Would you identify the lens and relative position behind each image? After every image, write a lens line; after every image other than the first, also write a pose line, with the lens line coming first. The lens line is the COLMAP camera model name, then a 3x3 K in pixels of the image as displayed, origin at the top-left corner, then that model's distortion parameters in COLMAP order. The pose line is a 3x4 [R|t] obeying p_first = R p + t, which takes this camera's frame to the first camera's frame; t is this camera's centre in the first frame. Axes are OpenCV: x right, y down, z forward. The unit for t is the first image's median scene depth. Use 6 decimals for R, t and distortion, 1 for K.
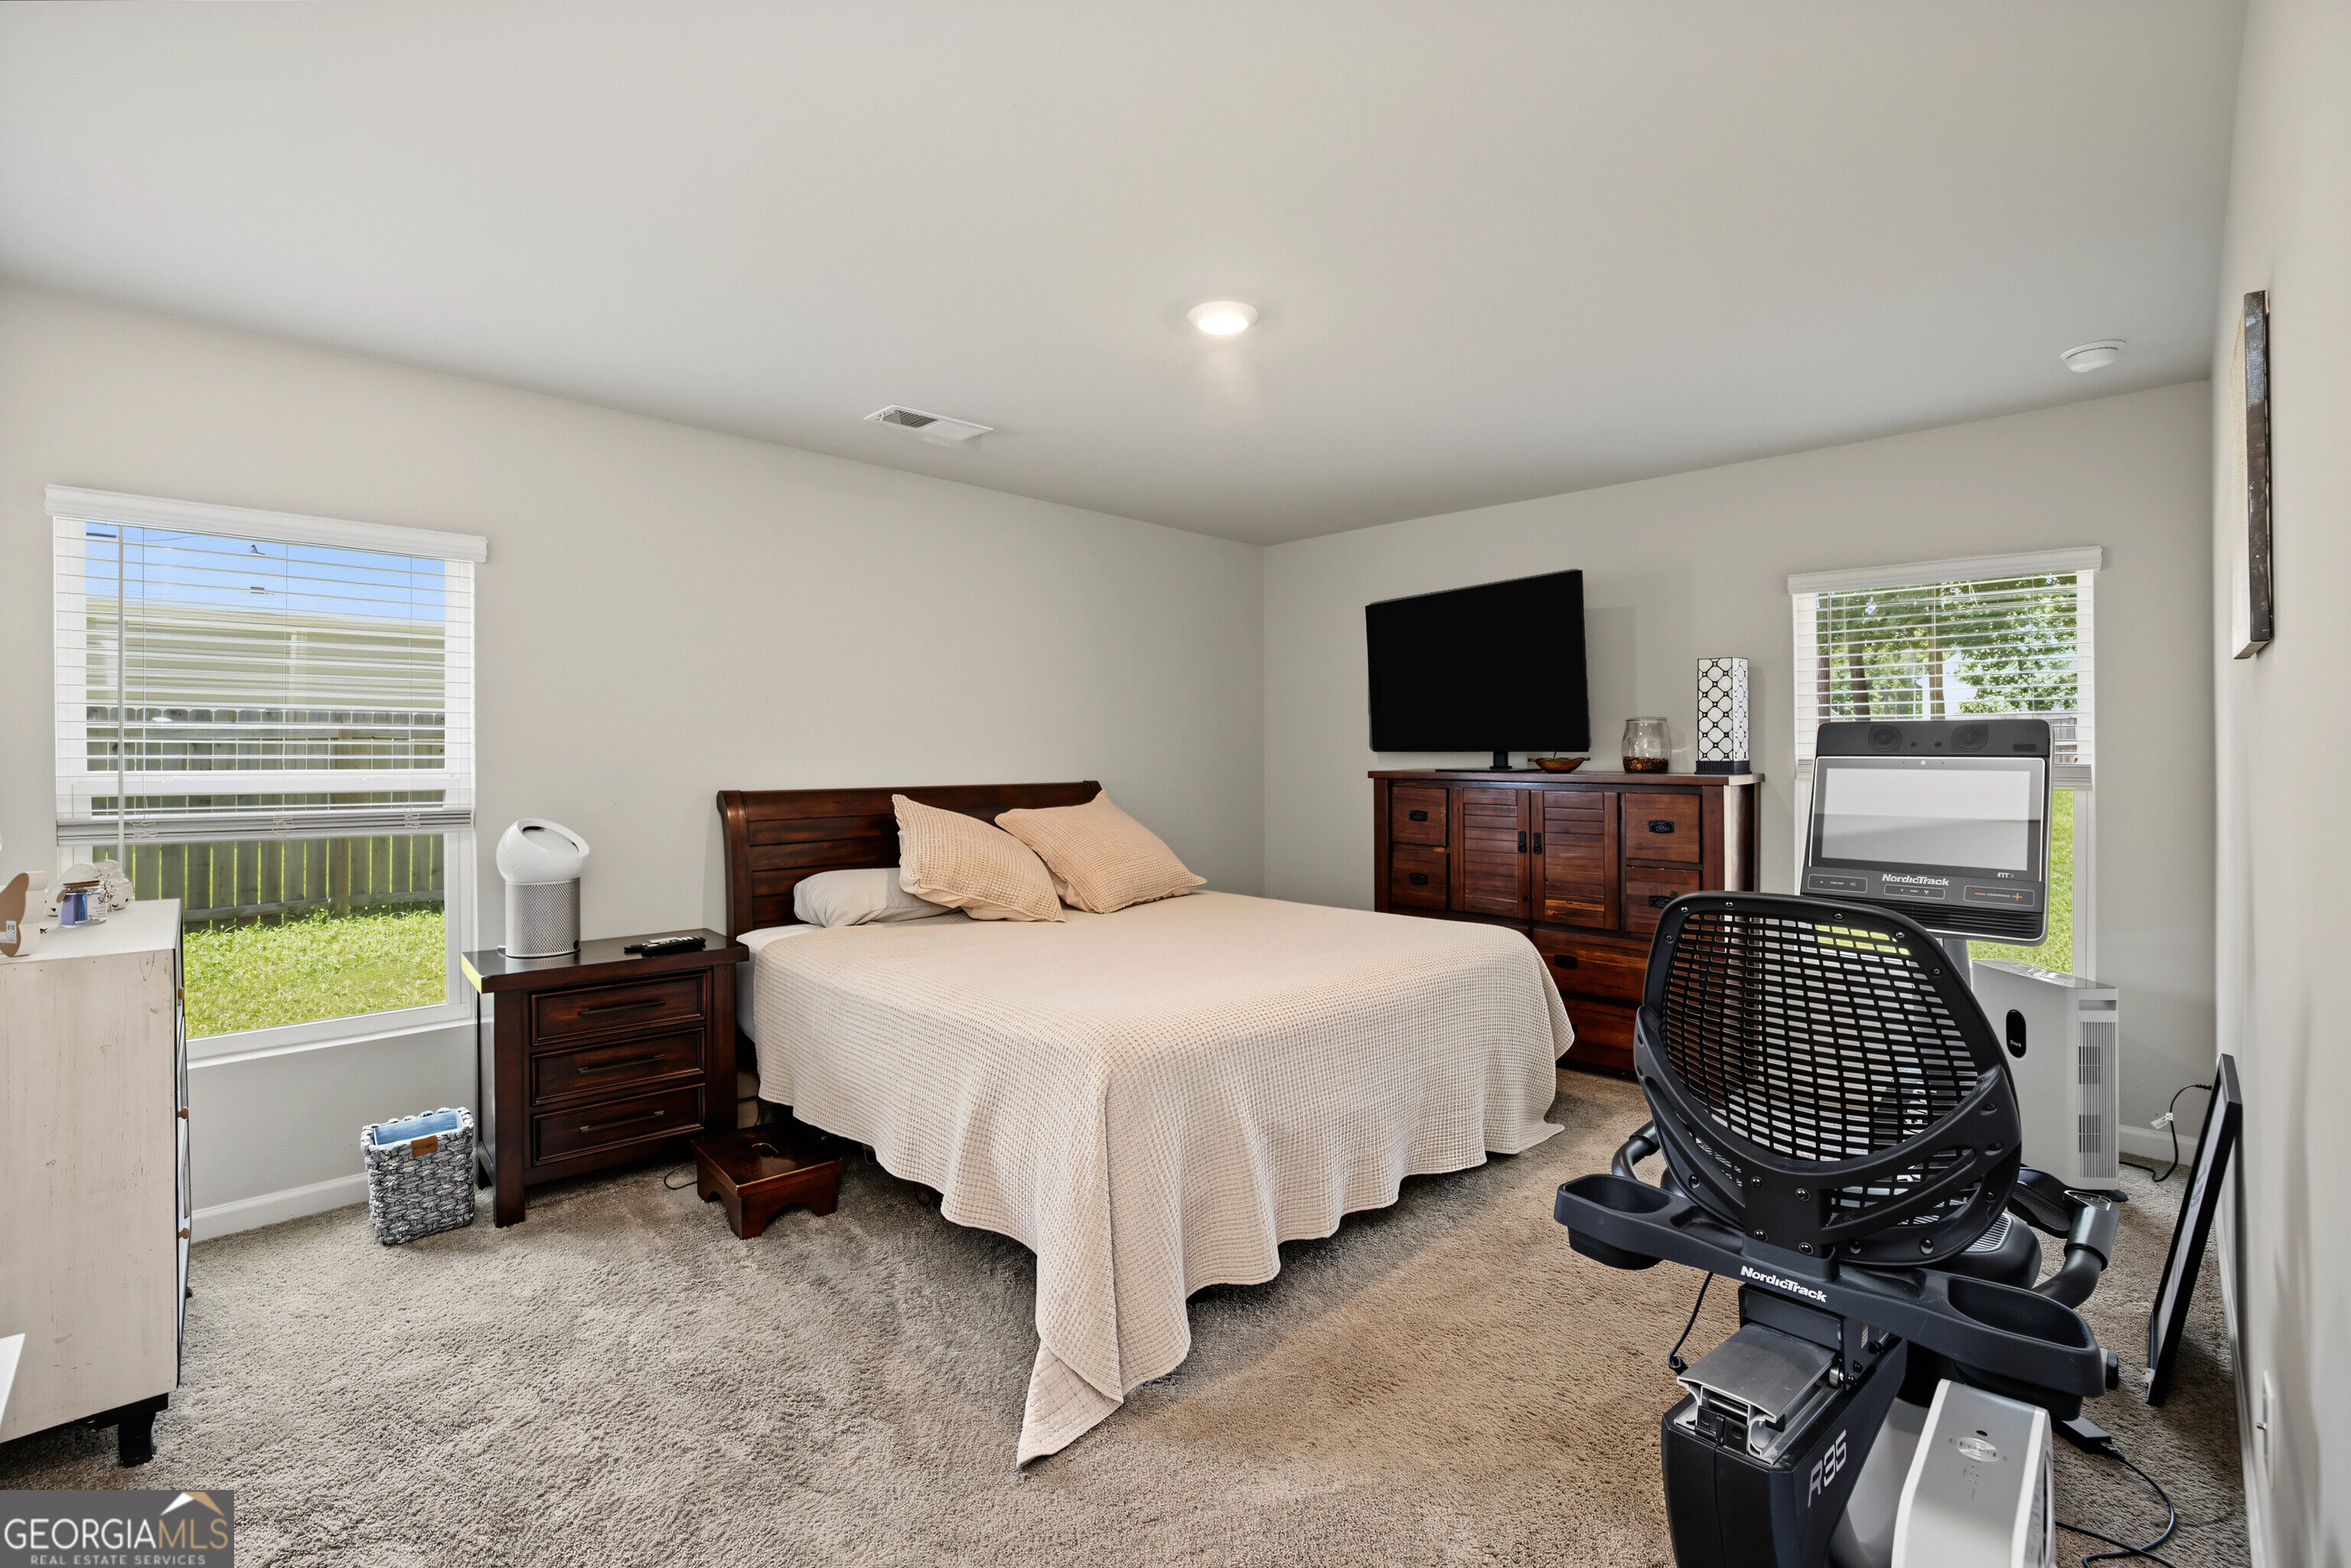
lens RADIAL K [[1058.5, 0, 1172.8], [0, 1058.5, 755.5], [0, 0, 1]] dist [-0.003029, -0.000228]
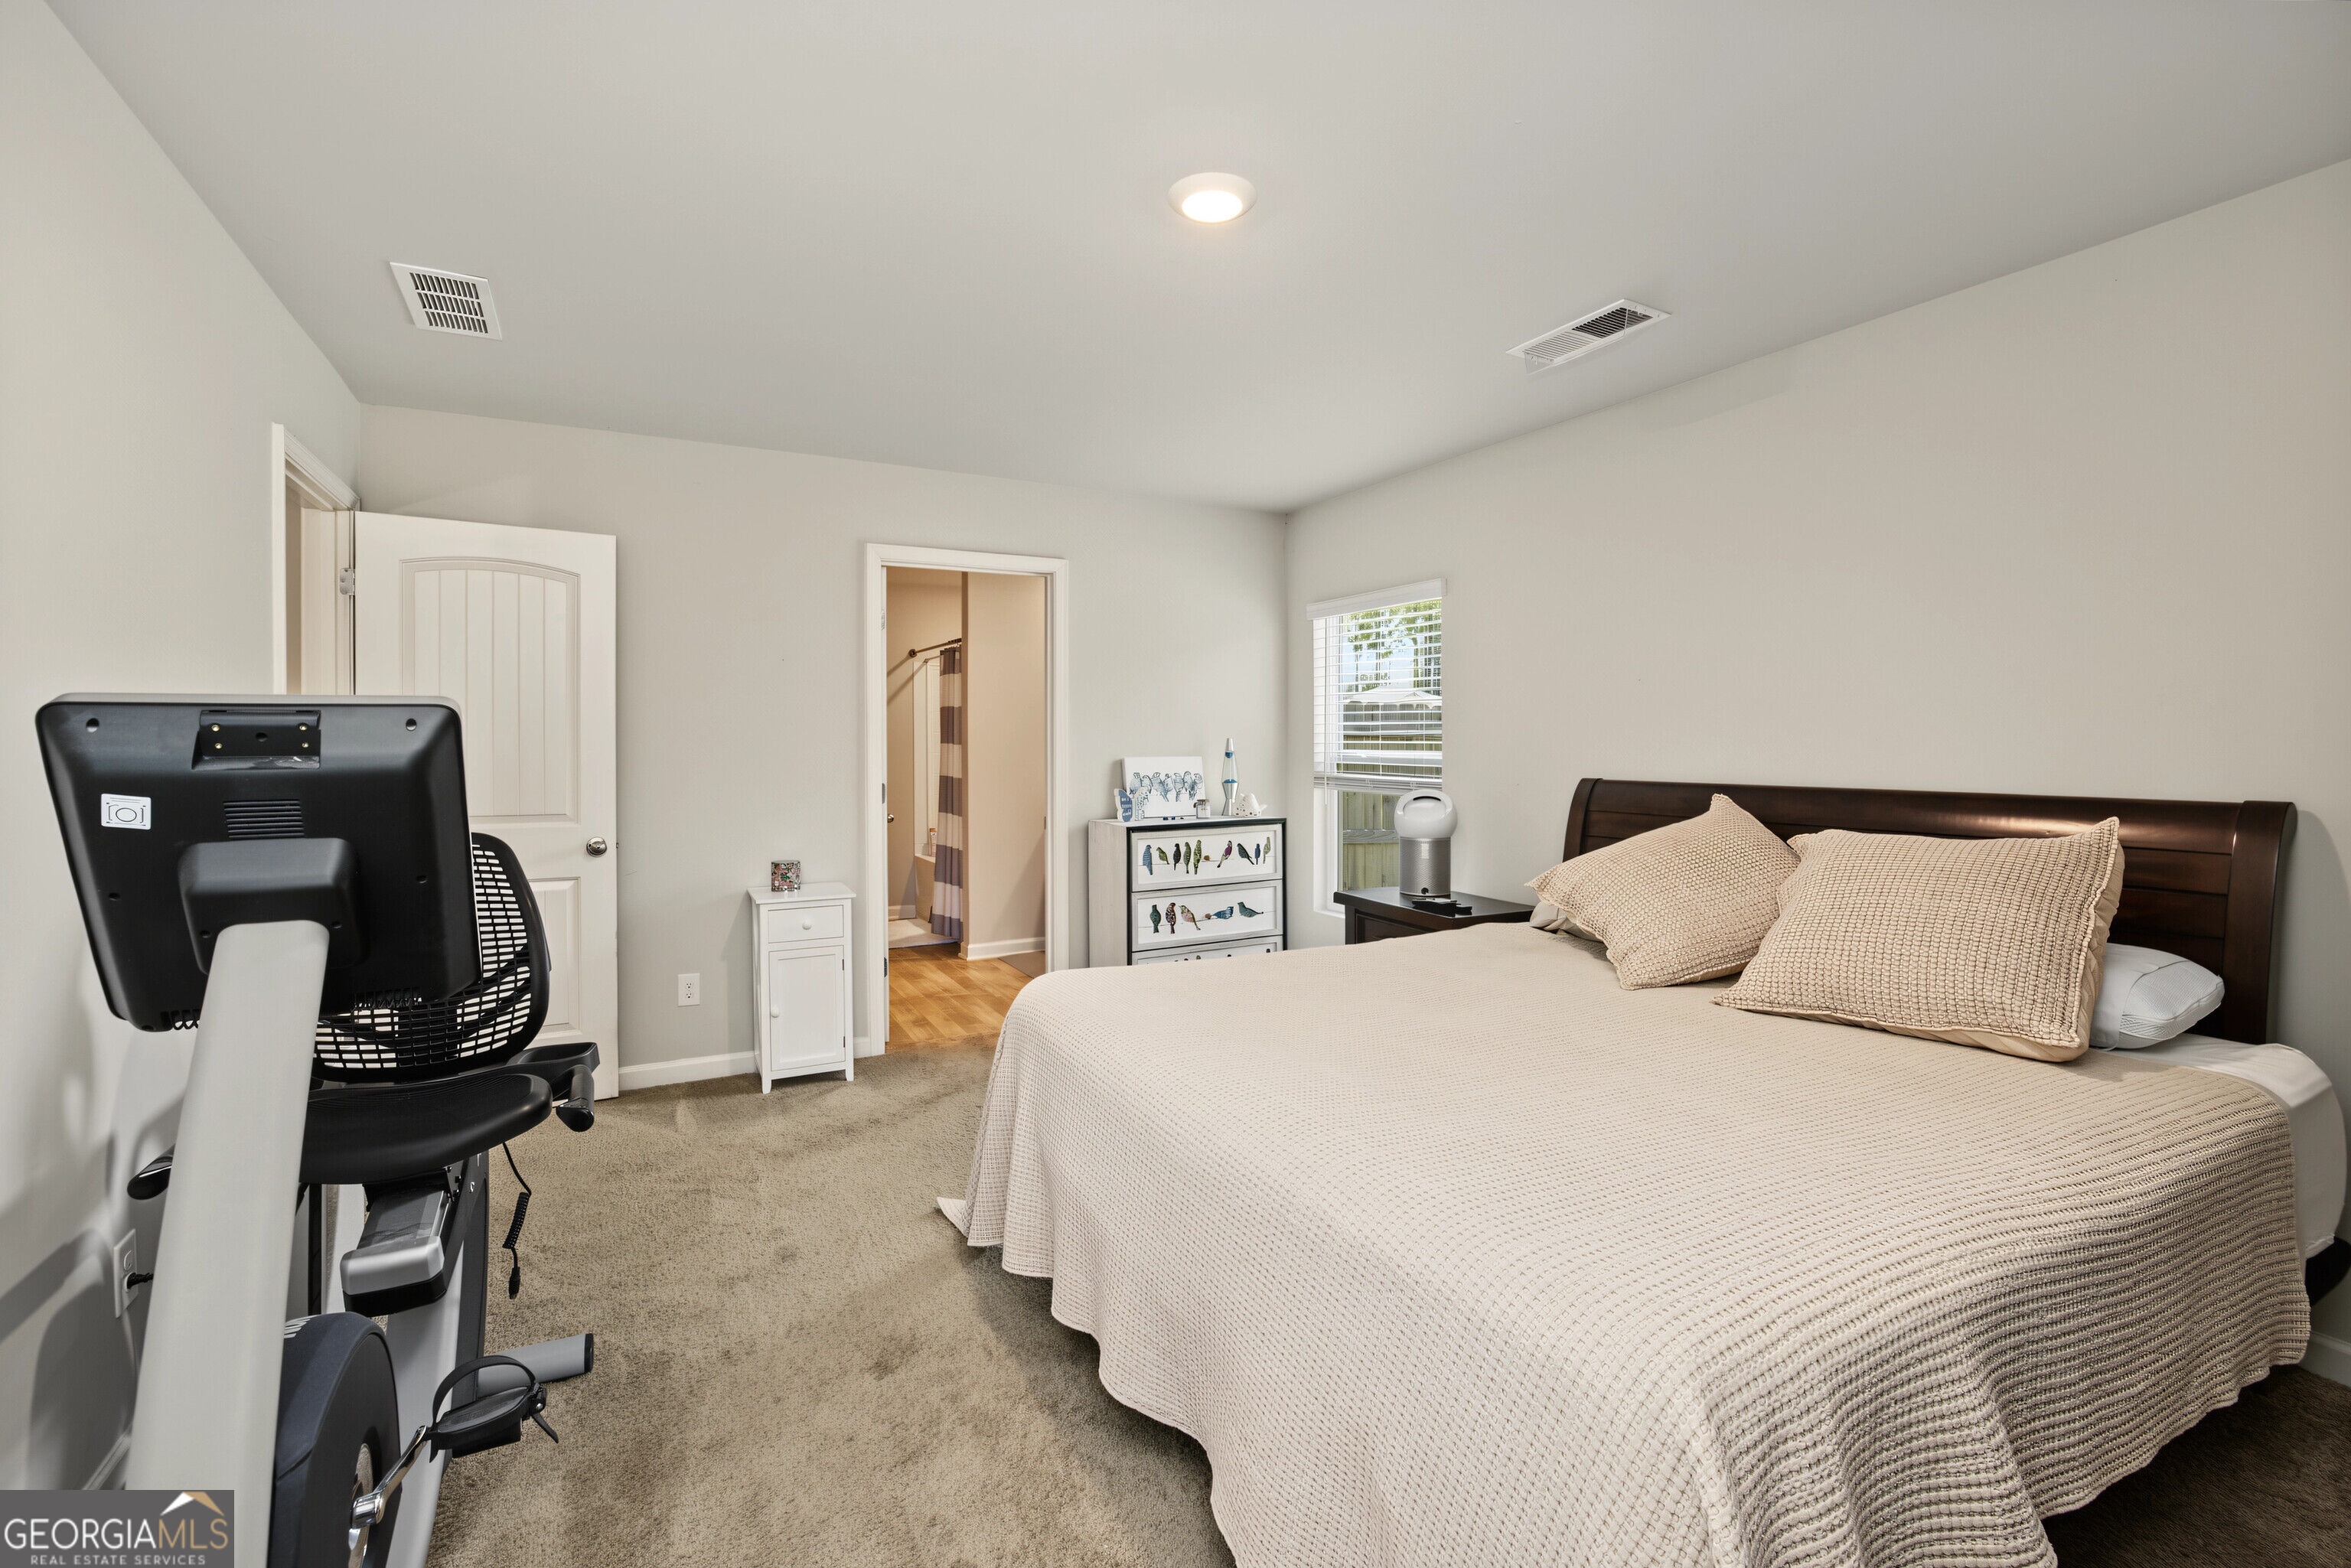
lens RADIAL K [[1058.5, 0, 1172.8], [0, 1058.5, 755.5], [0, 0, 1]] dist [-0.003029, -0.000228]
pose [[-0.276559, 0.023146, -0.960718, 0.795156], [0.012665, 0.999711, 0.020439, -0.015400], [0.960914, -0.006515, -0.276772, 1.159405]]
